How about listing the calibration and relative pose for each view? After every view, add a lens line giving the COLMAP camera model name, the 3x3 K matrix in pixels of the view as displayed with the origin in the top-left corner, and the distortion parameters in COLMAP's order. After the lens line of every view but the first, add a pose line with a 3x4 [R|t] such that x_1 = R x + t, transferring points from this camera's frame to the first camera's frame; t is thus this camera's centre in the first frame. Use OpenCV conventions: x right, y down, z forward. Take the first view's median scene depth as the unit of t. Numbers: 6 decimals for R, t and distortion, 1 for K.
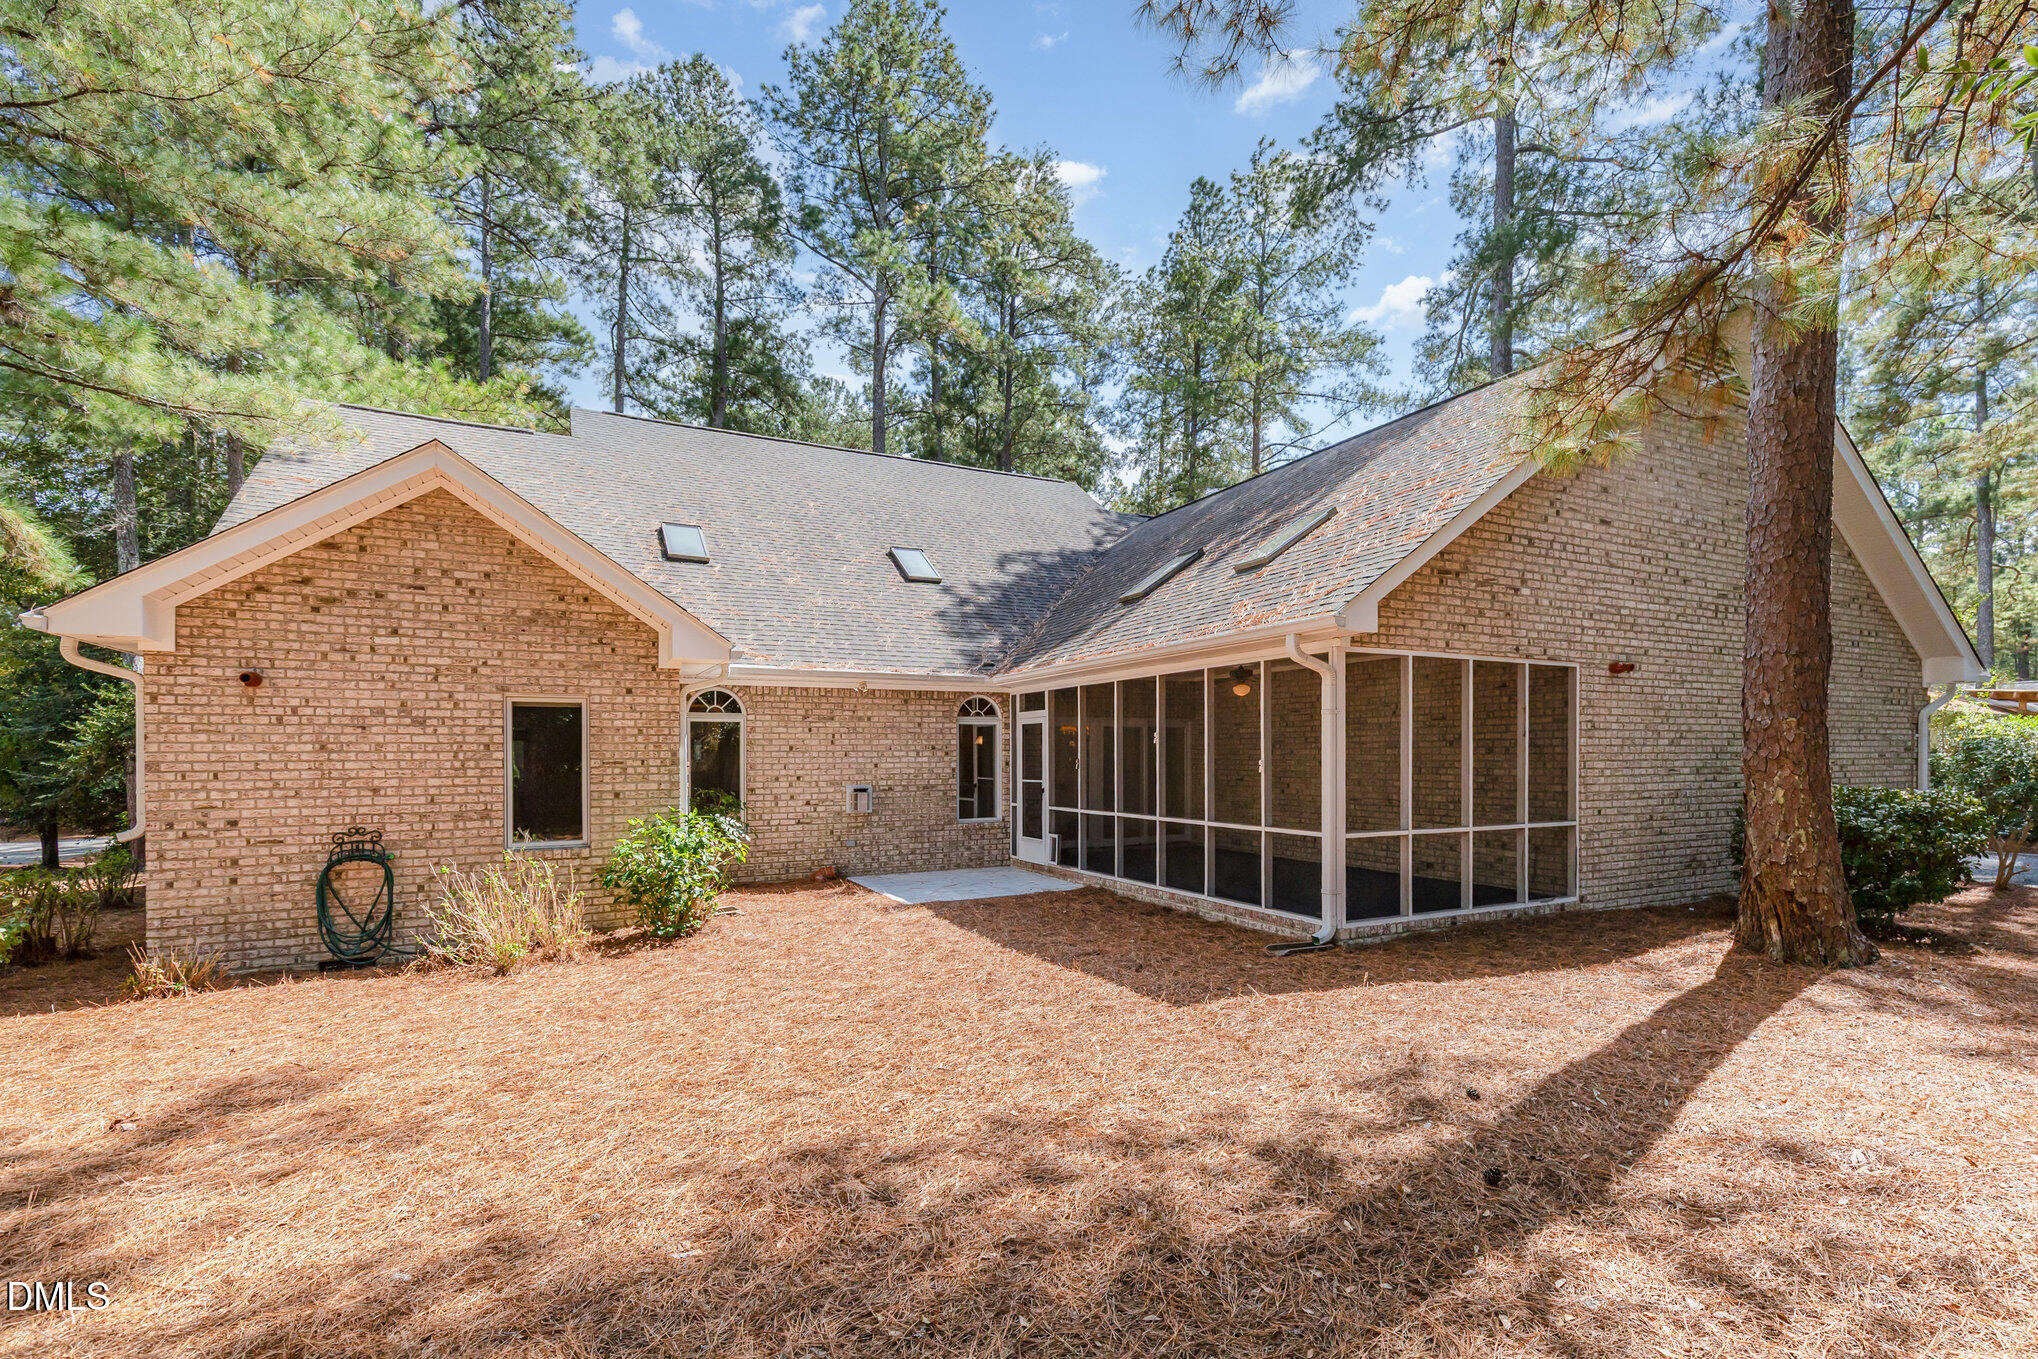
lens RADIAL K [[940.1, 0, 1015.1], [0, 940.1, 753.4], [0, 0, 1]] dist [0.000467, -0.000130]
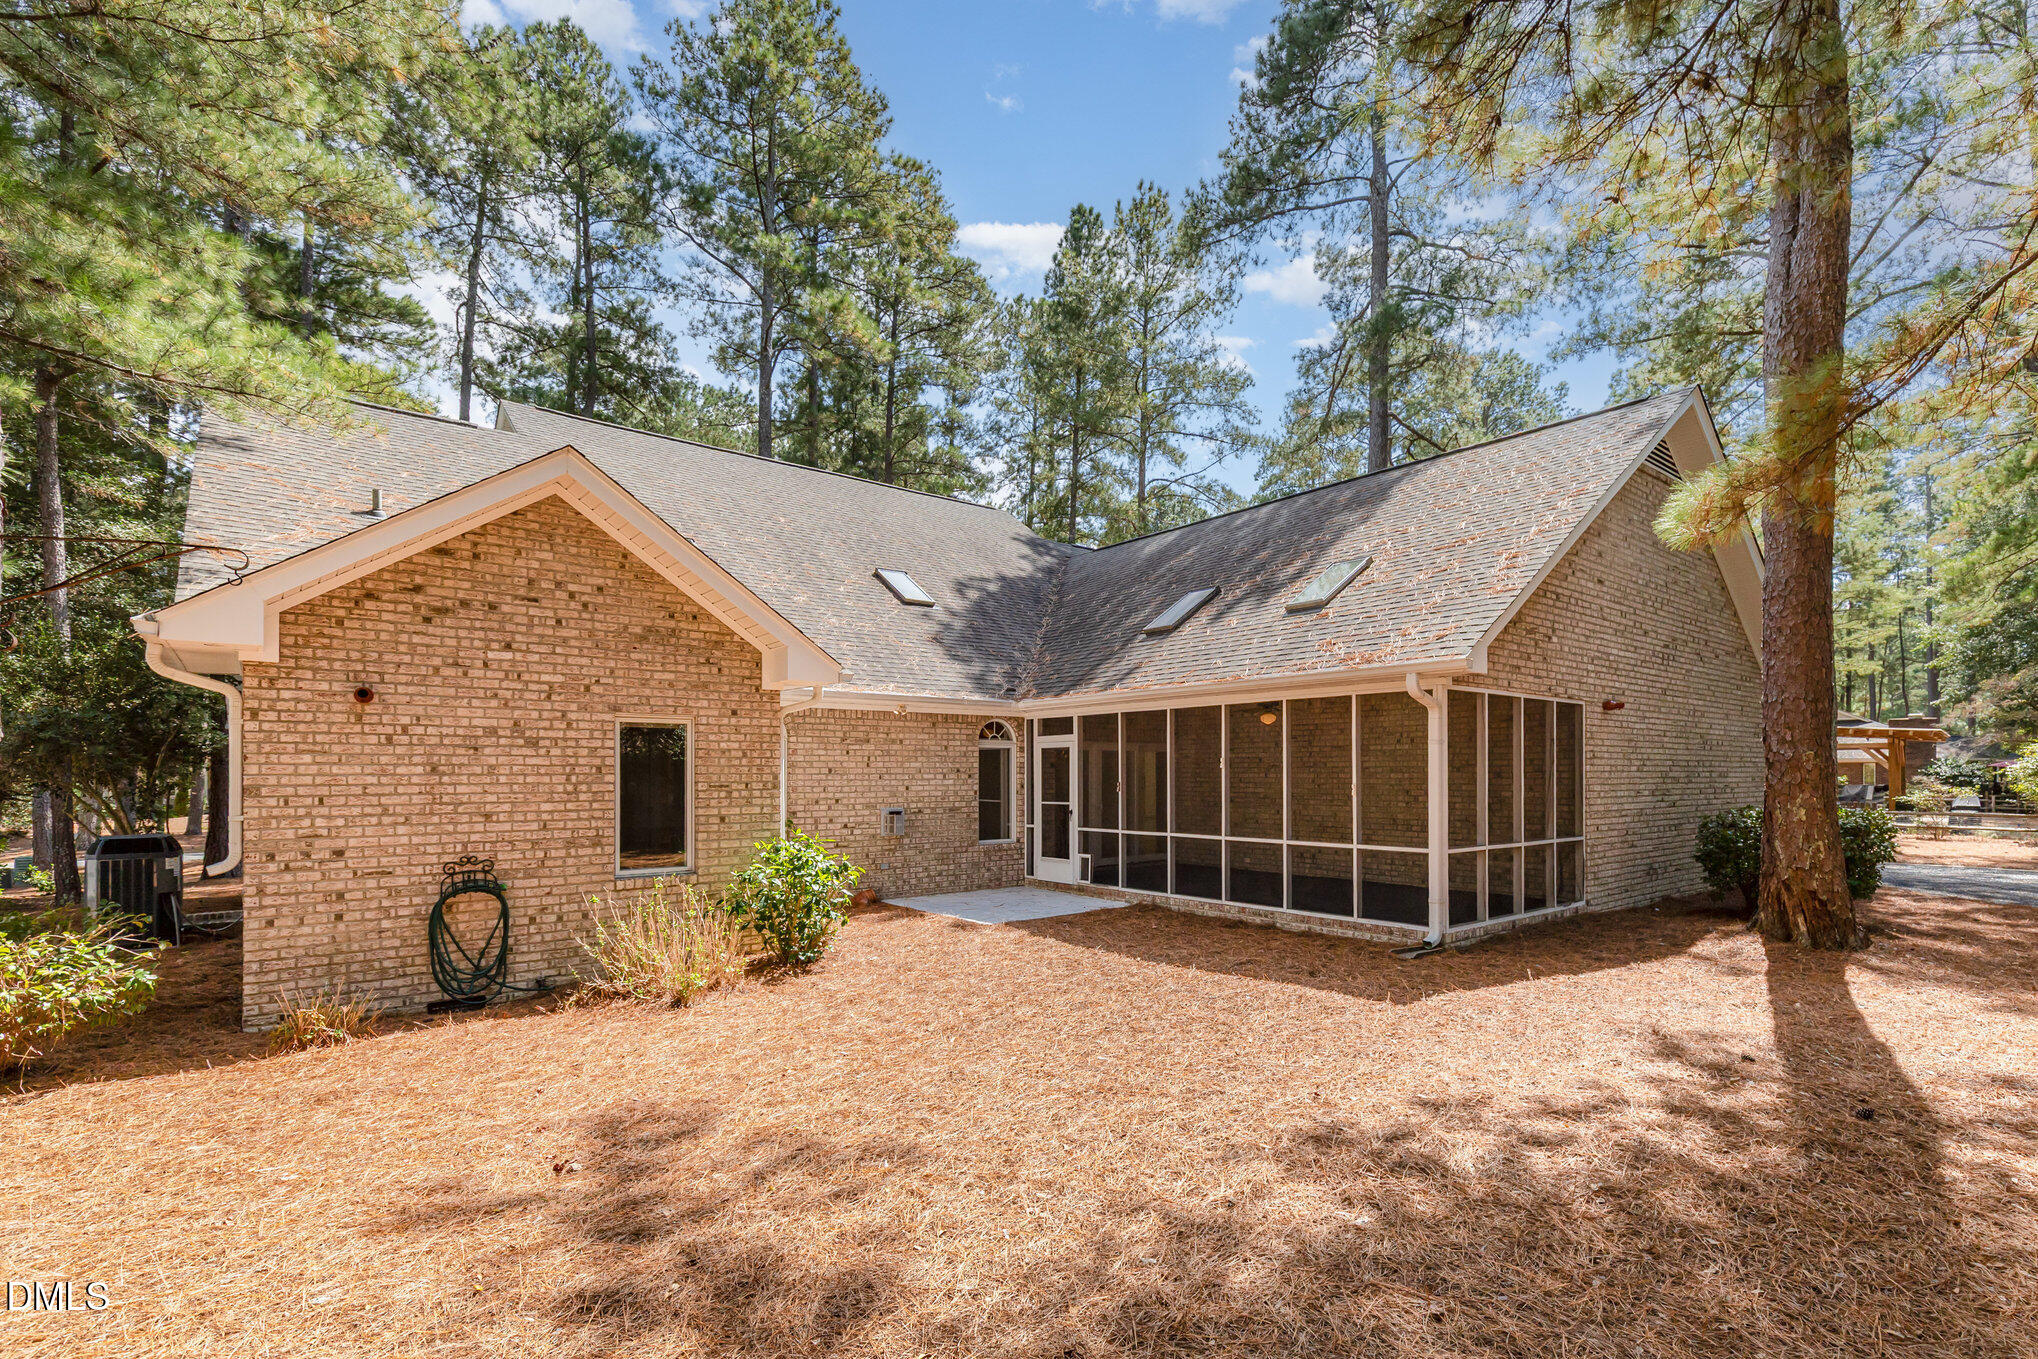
lens RADIAL K [[942.2, 0, 1020.0], [0, 942.2, 772.3], [0, 0, 1]] dist [0.000445, -0.000201]
pose [[0.981556, 0.003299, 0.191147, -0.334901], [-0.002914, 0.999993, -0.002292, -0.003363], [-0.191154, 0.001693, 0.981559, -0.015685]]
